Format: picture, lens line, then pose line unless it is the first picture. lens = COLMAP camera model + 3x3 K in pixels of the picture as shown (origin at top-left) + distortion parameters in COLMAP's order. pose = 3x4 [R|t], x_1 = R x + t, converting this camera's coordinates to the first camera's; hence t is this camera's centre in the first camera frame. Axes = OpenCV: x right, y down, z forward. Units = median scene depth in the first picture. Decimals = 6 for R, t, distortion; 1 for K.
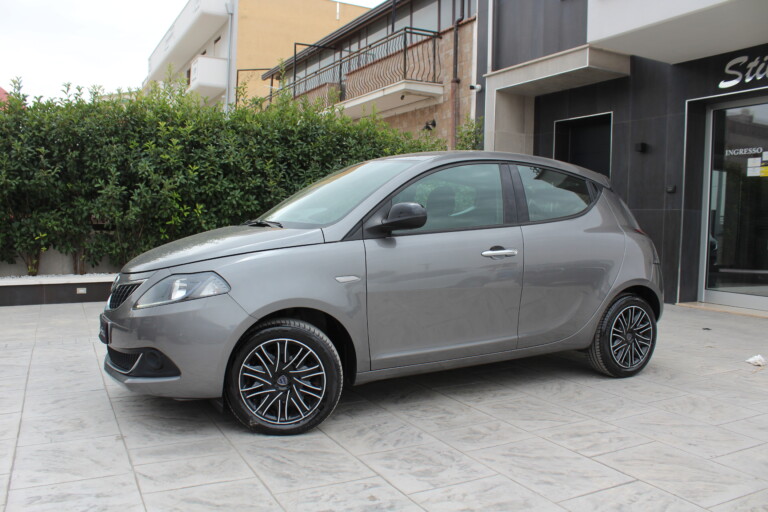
lens RADIAL K [[641.4, 0, 378.7], [0, 641.4, 255.5], [0, 0, 1]] dist [-0.158285, 0.137050]
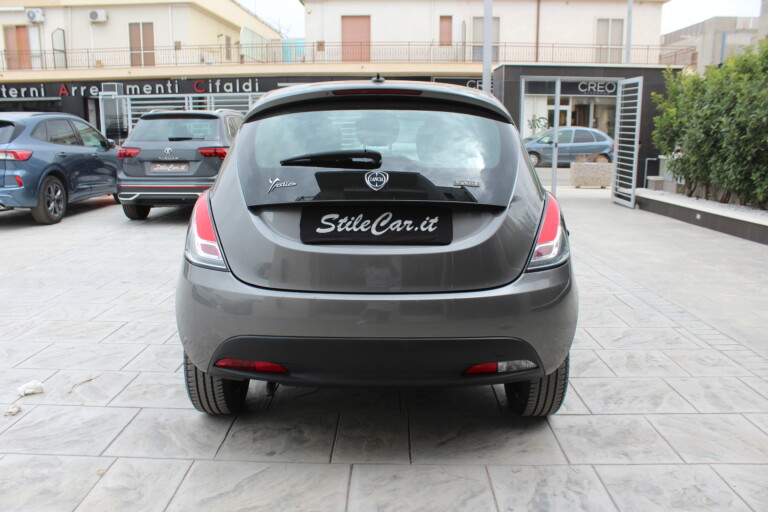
lens RADIAL K [[641.4, 0, 372.7], [0, 641.4, 260.9], [0, 0, 1]] dist [-0.158285, 0.137050]
pose [[-0.484953, 0.154281, -0.860824, 1.116084], [-0.060699, 0.976005, 0.209119, -0.145282], [0.872431, 0.153664, -0.463951, 1.839850]]
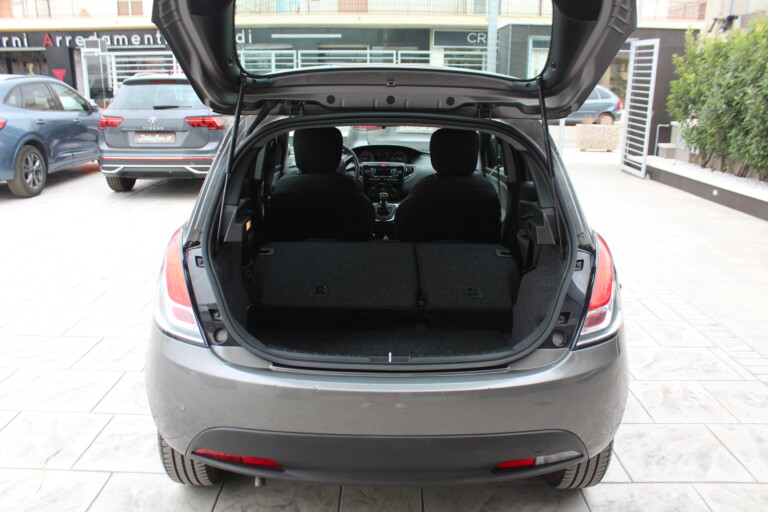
lens RADIAL K [[641.4, 0, 372.4], [0, 641.4, 261.9], [0, 0, 1]] dist [-0.158285, 0.137050]
pose [[-0.479543, 0.220608, -0.849335, 0.982753], [-0.067870, 0.955660, 0.286546, -0.218860], [0.874890, 0.195056, -0.443307, 1.742159]]
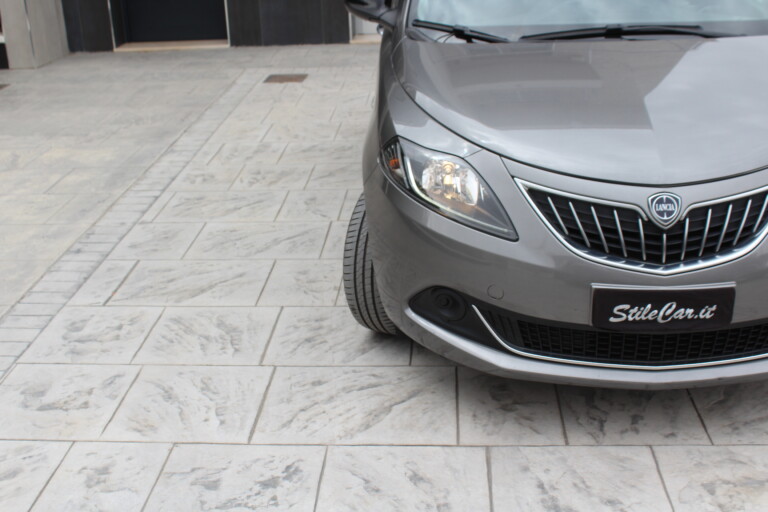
lens RADIAL K [[917.4, 0, 376.9], [0, 917.4, 255.7], [0, 0, 1]] dist [-0.073285, 0.000000]
pose [[0.520354, -0.357473, 0.775528, -1.095381], [0.095692, 0.926855, 0.363019, -0.196900], [-0.848572, -0.114687, 0.516500, 0.837646]]
